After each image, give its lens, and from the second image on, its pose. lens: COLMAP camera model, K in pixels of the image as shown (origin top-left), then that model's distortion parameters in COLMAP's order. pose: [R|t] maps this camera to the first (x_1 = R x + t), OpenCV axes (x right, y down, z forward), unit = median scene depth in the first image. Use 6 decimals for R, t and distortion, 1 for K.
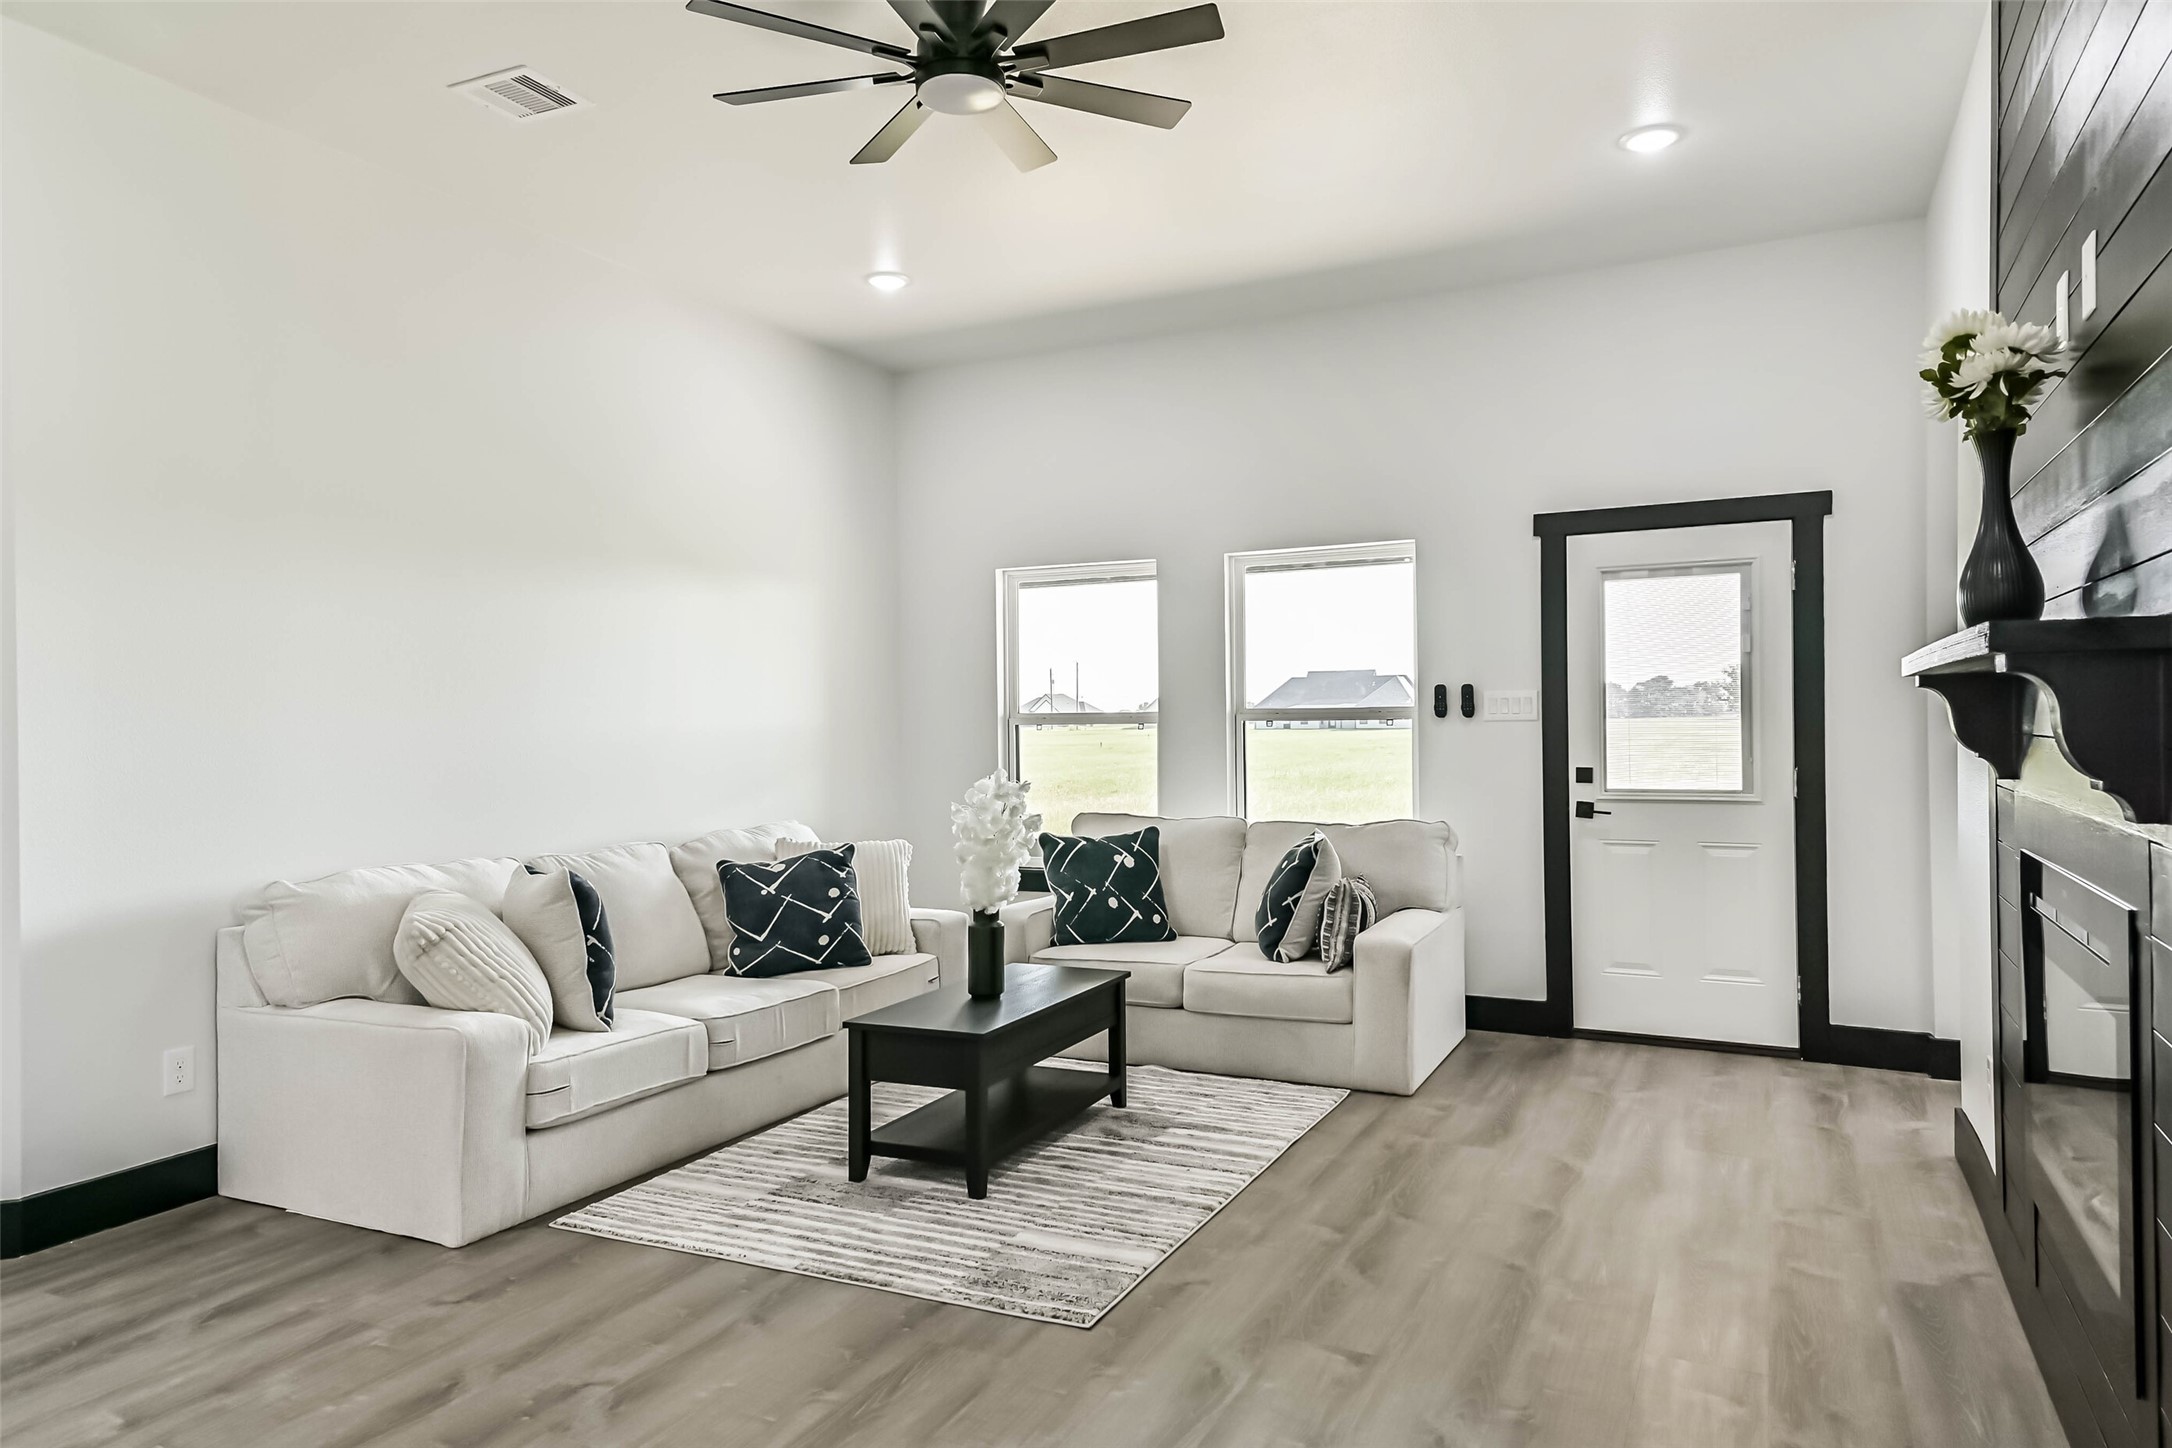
lens RADIAL K [[1388.9, 0, 1086.0], [0, 1388.9, 724.0], [0, 0, 1]] dist [0.081272, -0.002268]
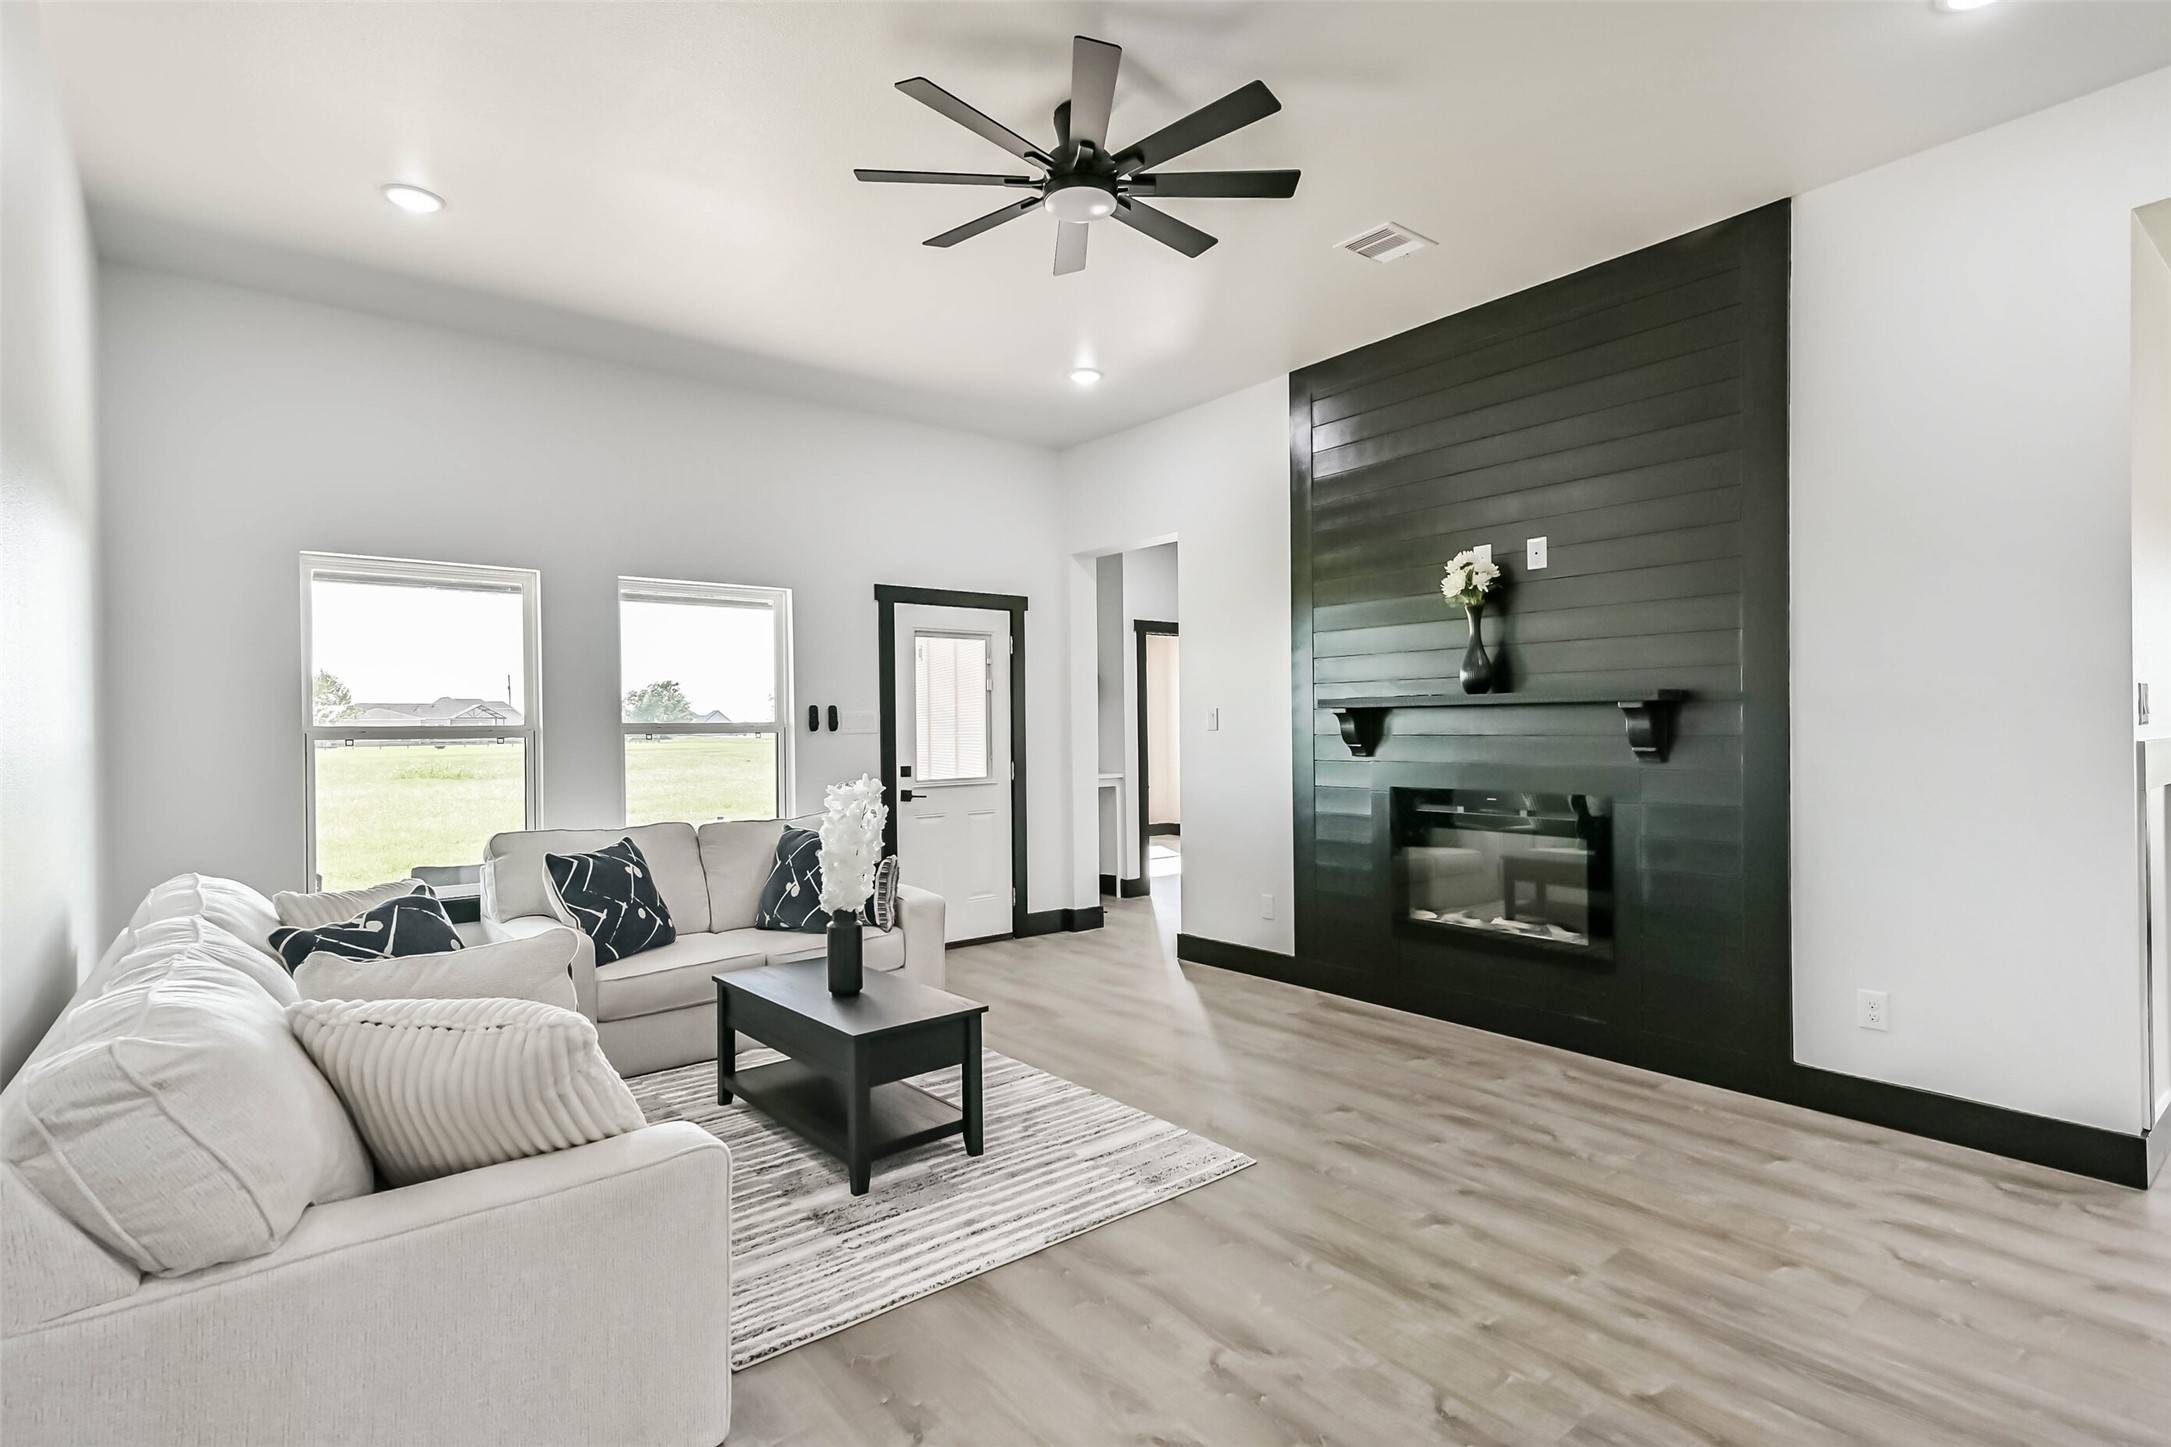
lens RADIAL K [[1072.3, 0, 1091.6], [0, 1072.3, 712.8], [0, 0, 1]] dist [0.042120, -0.000182]
pose [[0.424026, 0.017549, 0.905480, -0.587435], [0.011698, 0.999623, -0.024852, 0.006596], [-0.905574, 0.021130, 0.423661, 0.389645]]
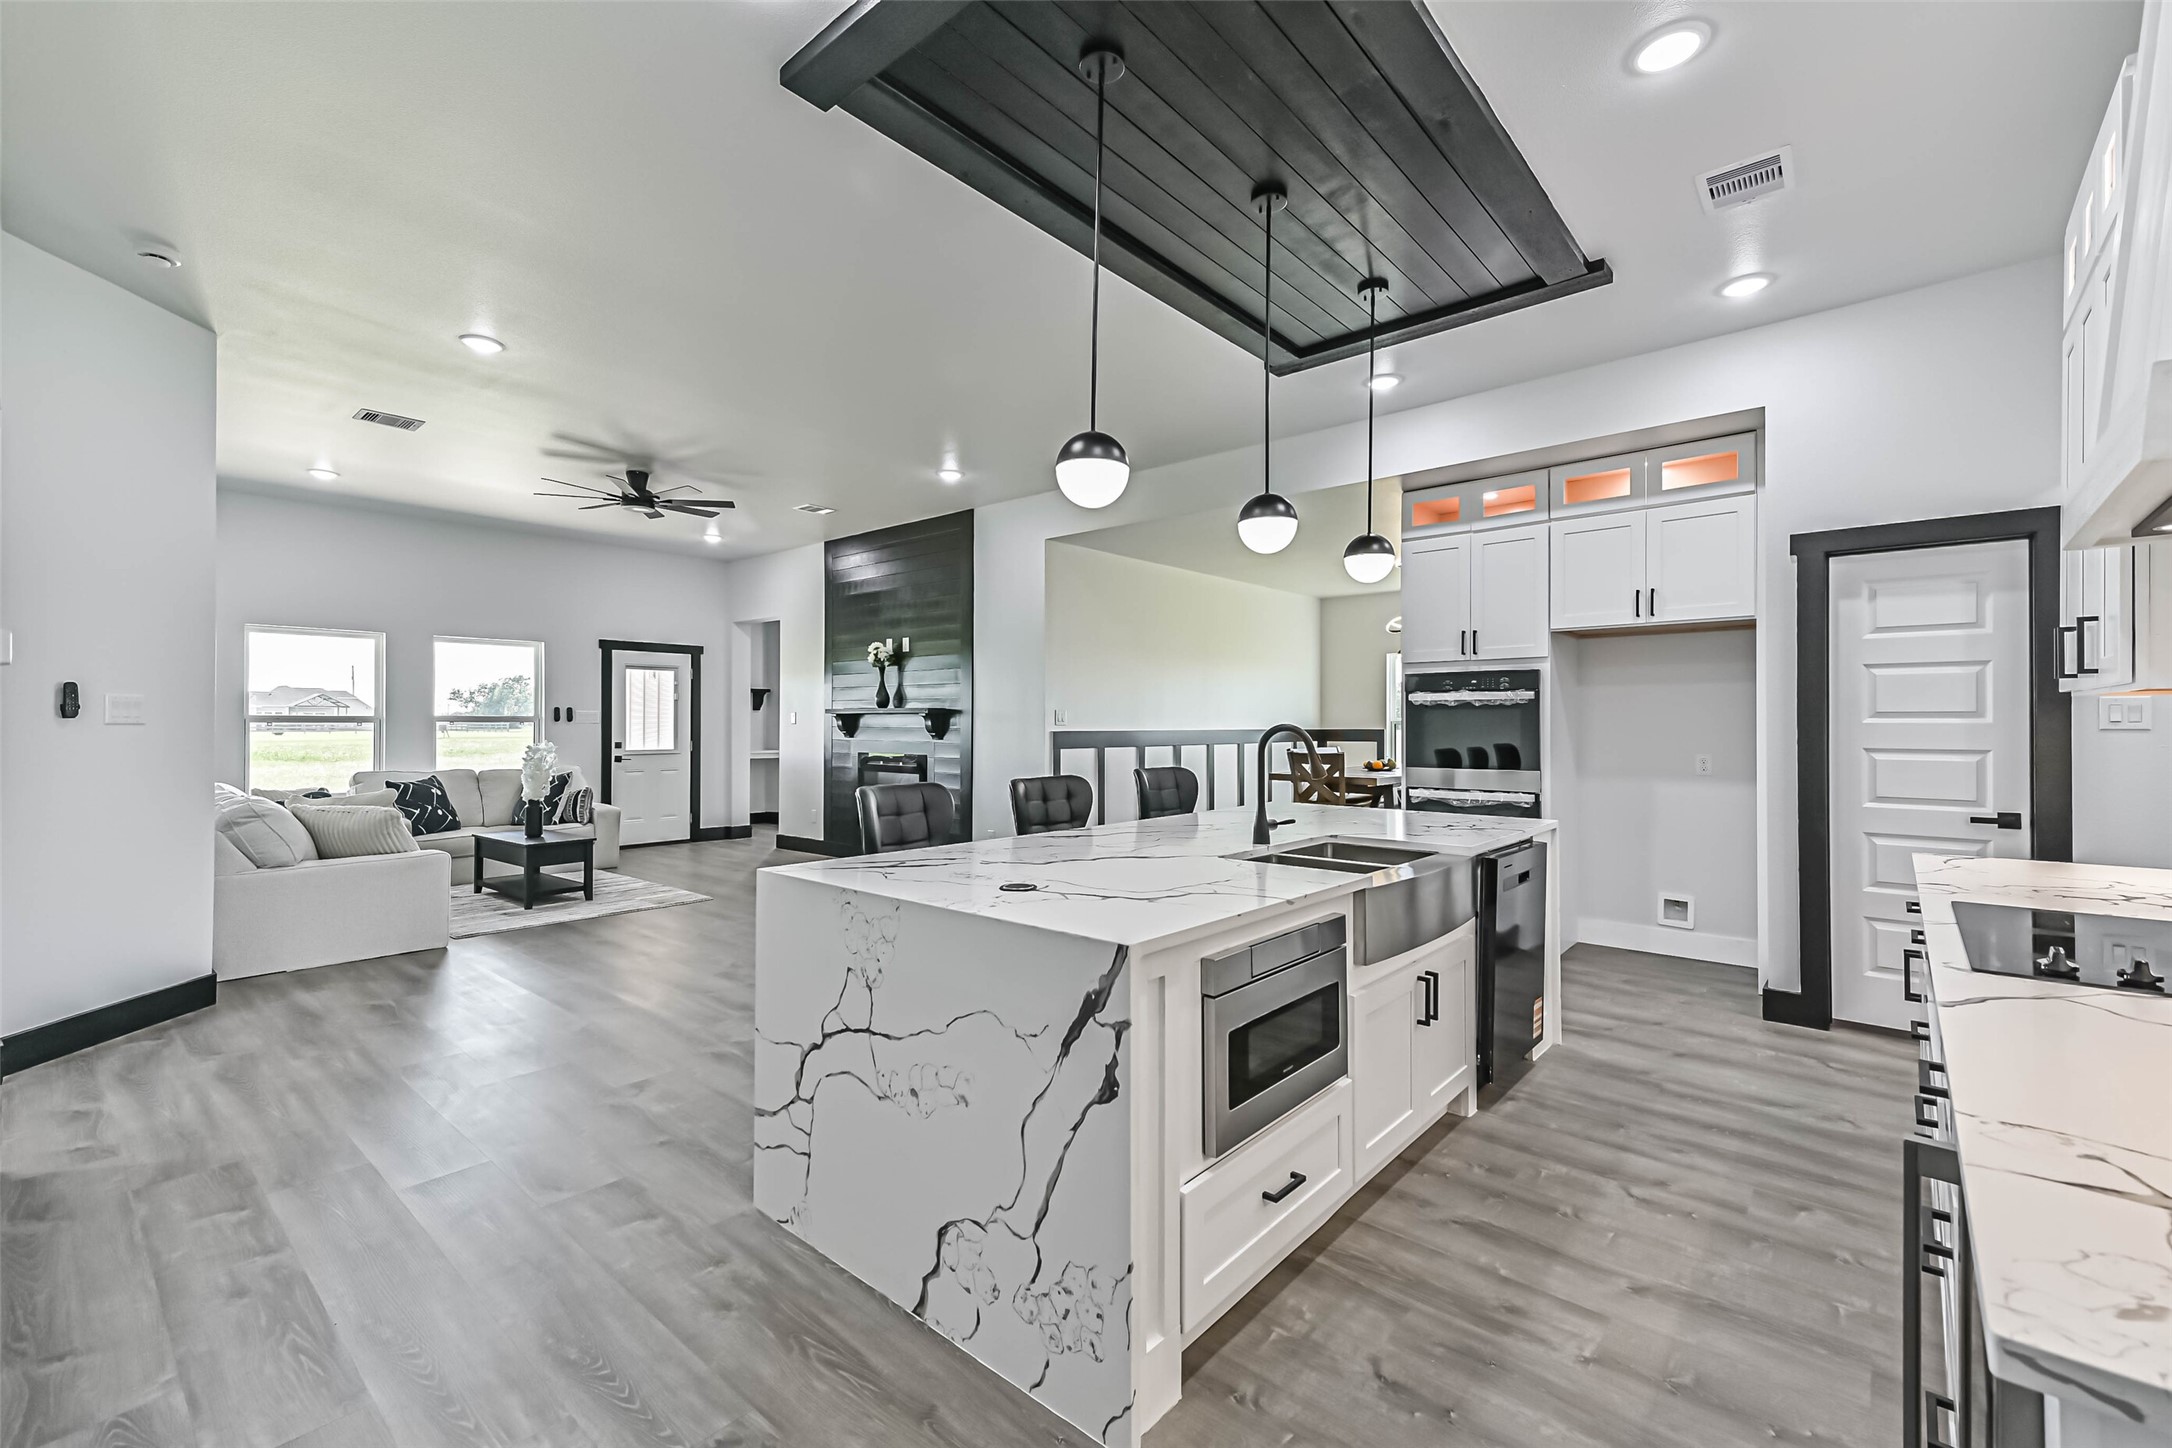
lens RADIAL K [[920.1, 0, 1130.3], [0, 920.1, 713.9], [0, 0, 1]] dist [0.000516, 0.000002]
pose [[0.226354, 0.020795, 0.973823, -1.106718], [0.001245, 0.999765, -0.021638, 0.018021], [-0.974044, 0.006111, 0.226275, -0.281113]]
